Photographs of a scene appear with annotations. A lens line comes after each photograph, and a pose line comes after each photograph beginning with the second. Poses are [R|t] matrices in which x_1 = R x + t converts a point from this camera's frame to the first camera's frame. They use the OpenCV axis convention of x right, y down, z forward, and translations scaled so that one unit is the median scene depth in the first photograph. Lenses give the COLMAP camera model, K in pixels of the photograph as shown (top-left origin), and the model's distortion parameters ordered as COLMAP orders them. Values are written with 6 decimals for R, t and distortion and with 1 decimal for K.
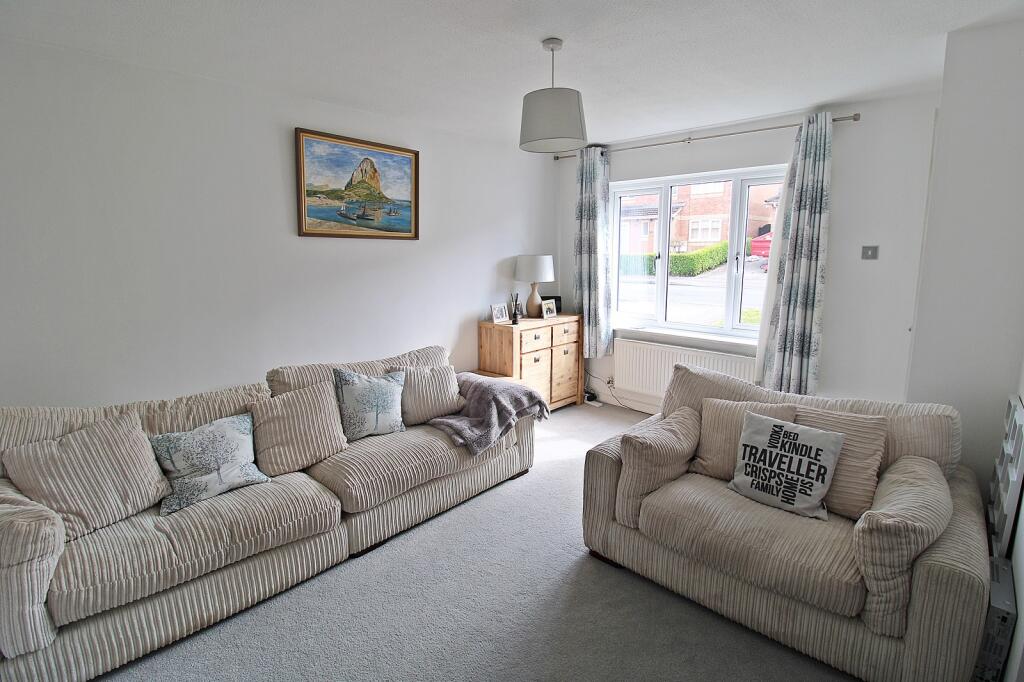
lens RADIAL K [[480.8, 0, 513.0], [0, 480.8, 340.7], [0, 0, 1]] dist [-0.018333, -0.001746]
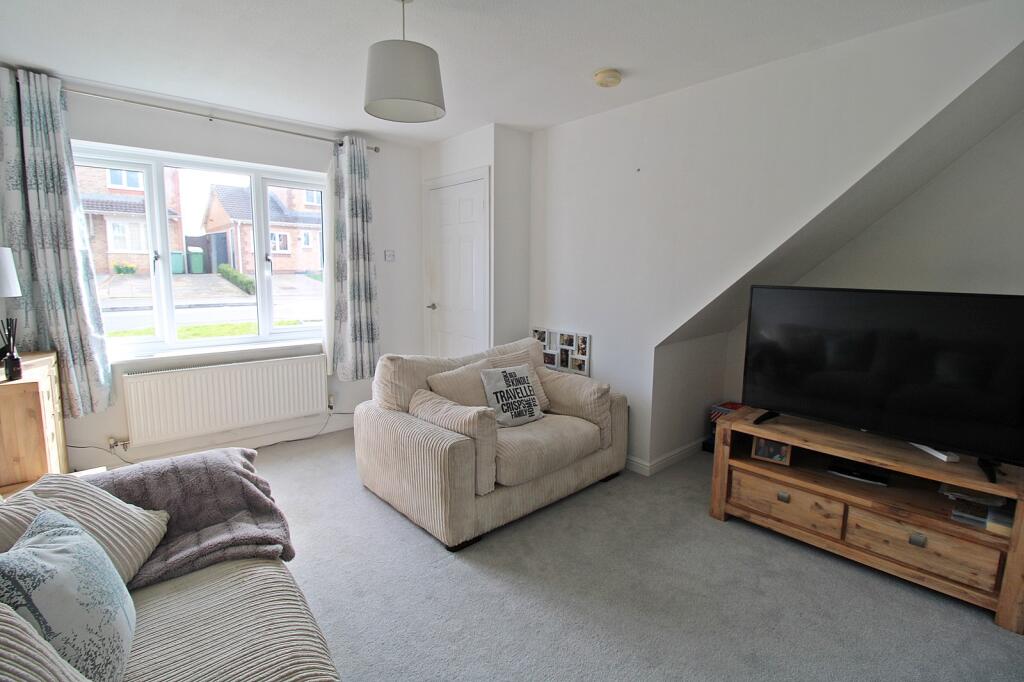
lens RADIAL K [[480.8, 0, 511.4], [0, 480.8, 339.9], [0, 0, 1]] dist [-0.018333, -0.001746]
pose [[0.086346, -0.135467, 0.987012, -0.553202], [0.177224, 0.977000, 0.118589, -0.051434], [-0.980375, 0.164683, 0.108368, 0.541331]]
